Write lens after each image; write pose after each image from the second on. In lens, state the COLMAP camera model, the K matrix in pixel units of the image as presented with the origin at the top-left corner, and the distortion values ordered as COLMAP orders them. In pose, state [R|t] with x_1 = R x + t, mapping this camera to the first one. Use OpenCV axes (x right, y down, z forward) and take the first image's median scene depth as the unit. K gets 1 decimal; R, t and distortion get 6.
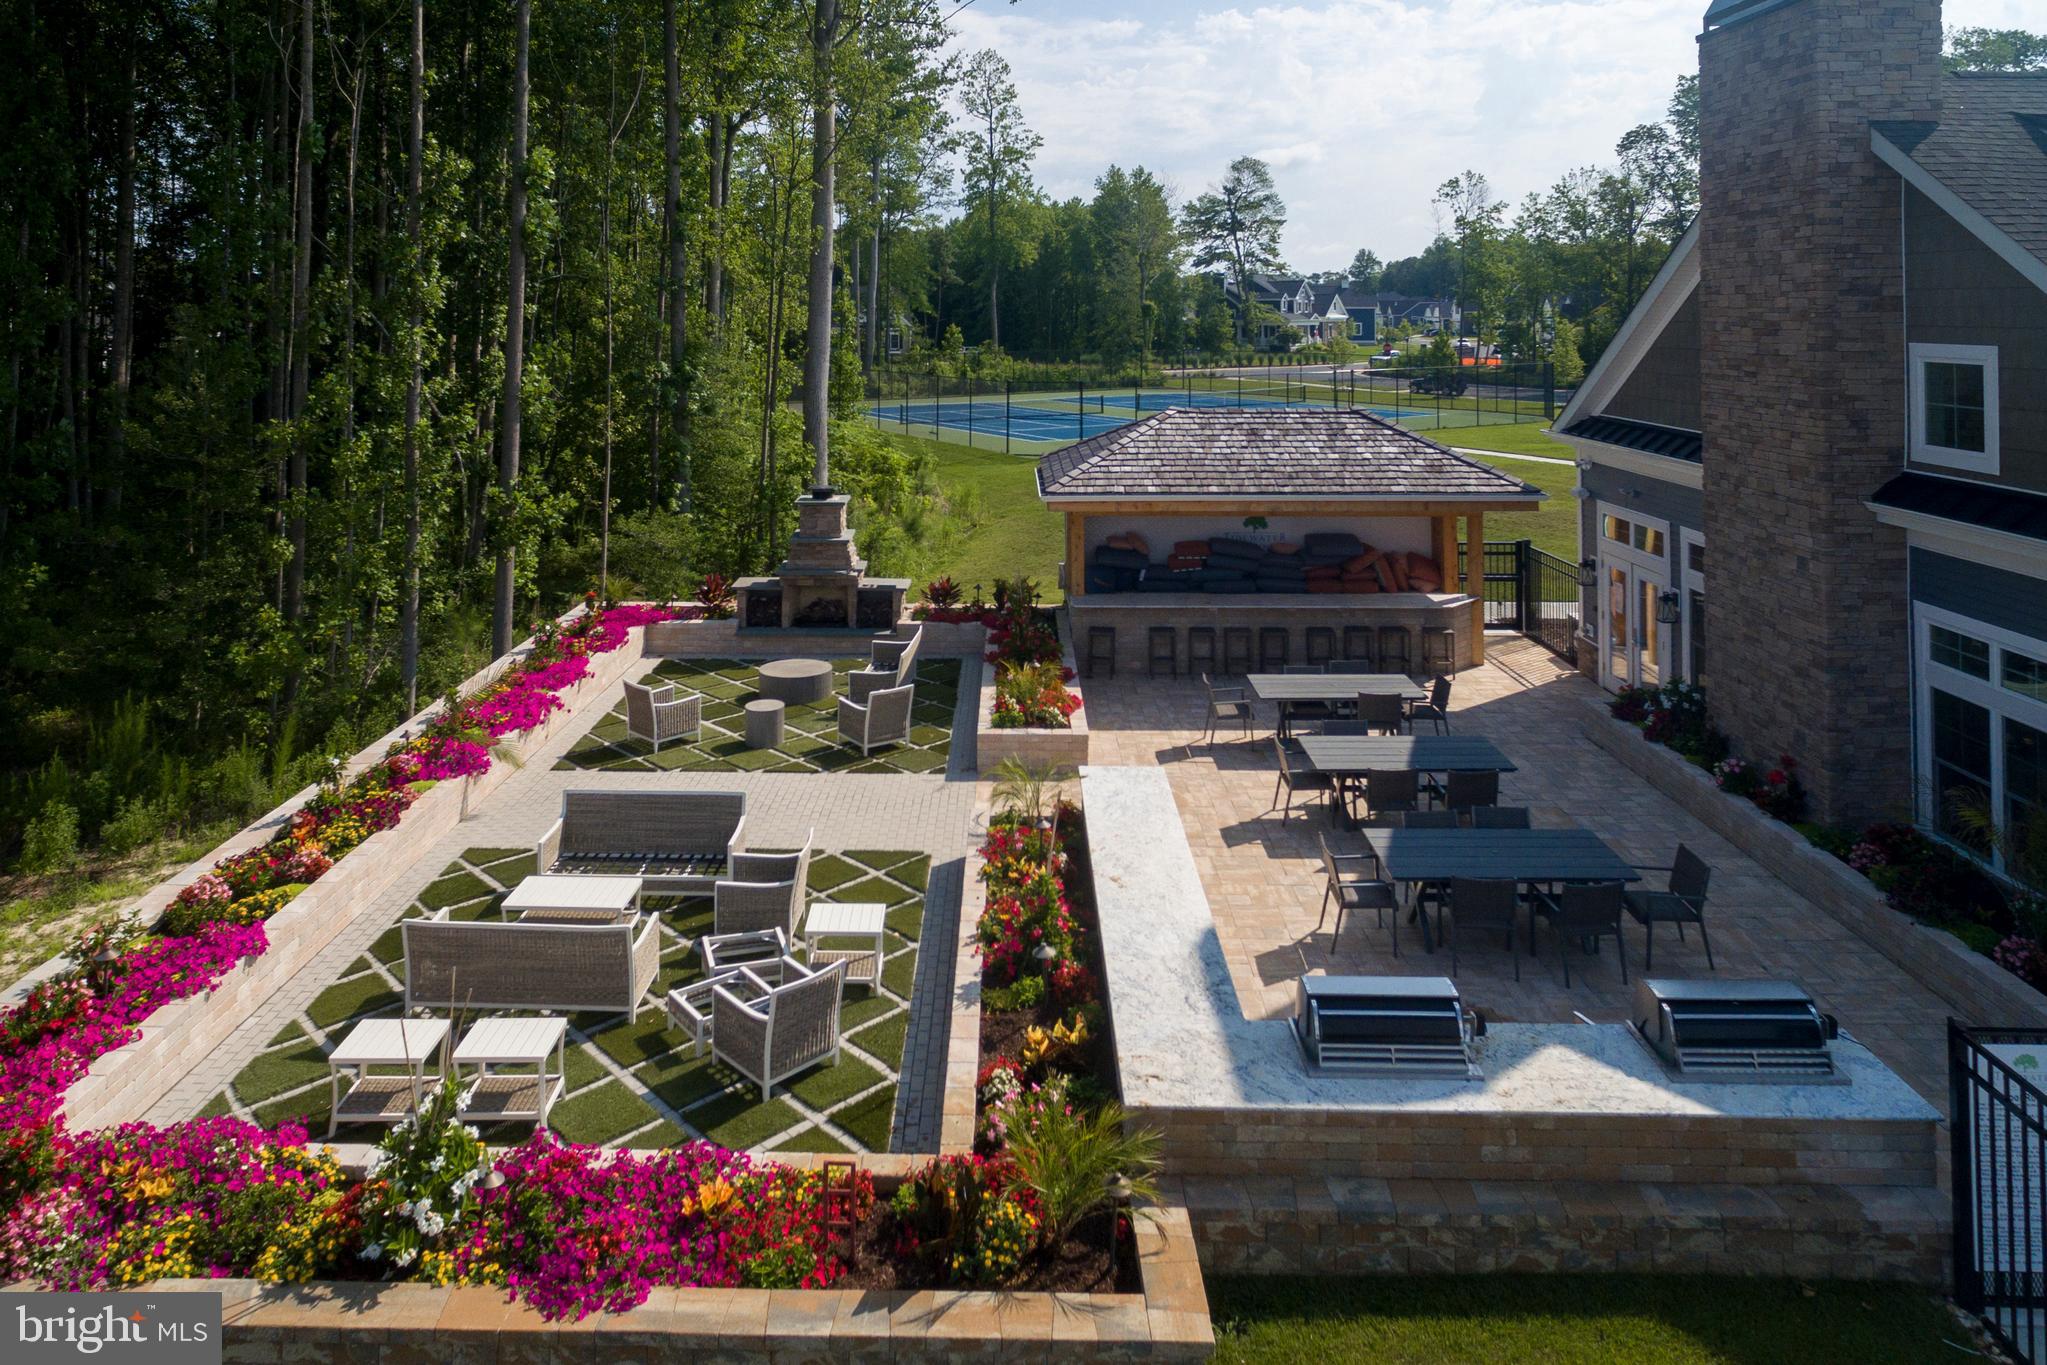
lens RADIAL K [[1261.7, 0, 1016.5], [0, 1261.7, 285.1], [0, 0, 1]] dist [0.001496, 0.021442]
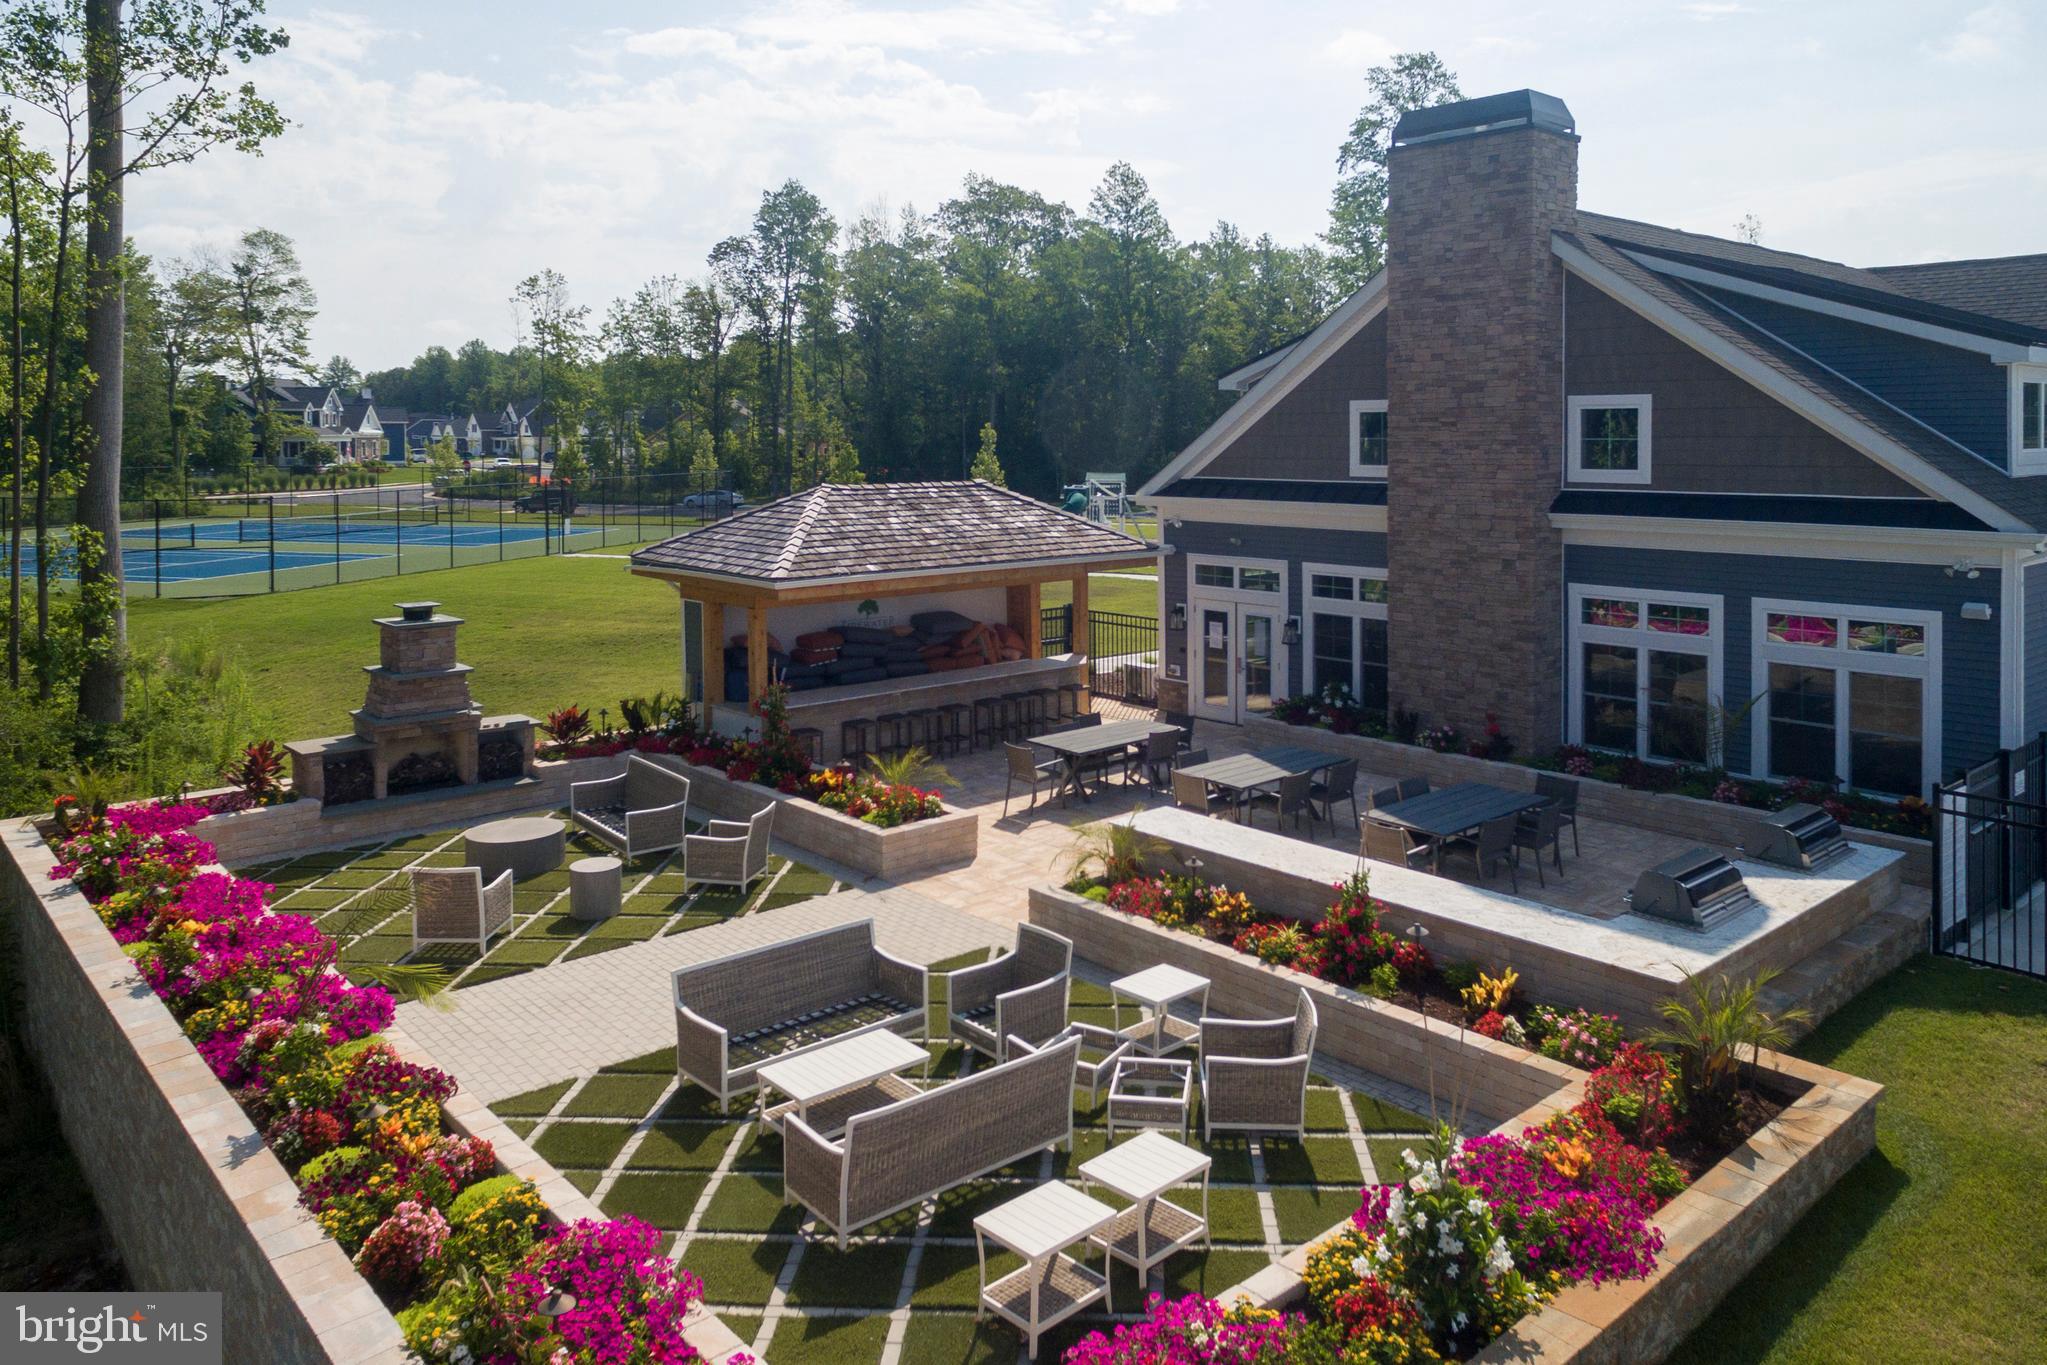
lens RADIAL K [[1403.3, 0, 1017.2], [0, 1403.3, 451.7], [0, 0, 1]] dist [0.003063, -0.001146]
pose [[0.740621, -0.005030, 0.671904, -0.439377], [-0.017690, 0.999479, 0.026981, 0.043971], [-0.671690, -0.031869, 0.740146, 0.162791]]
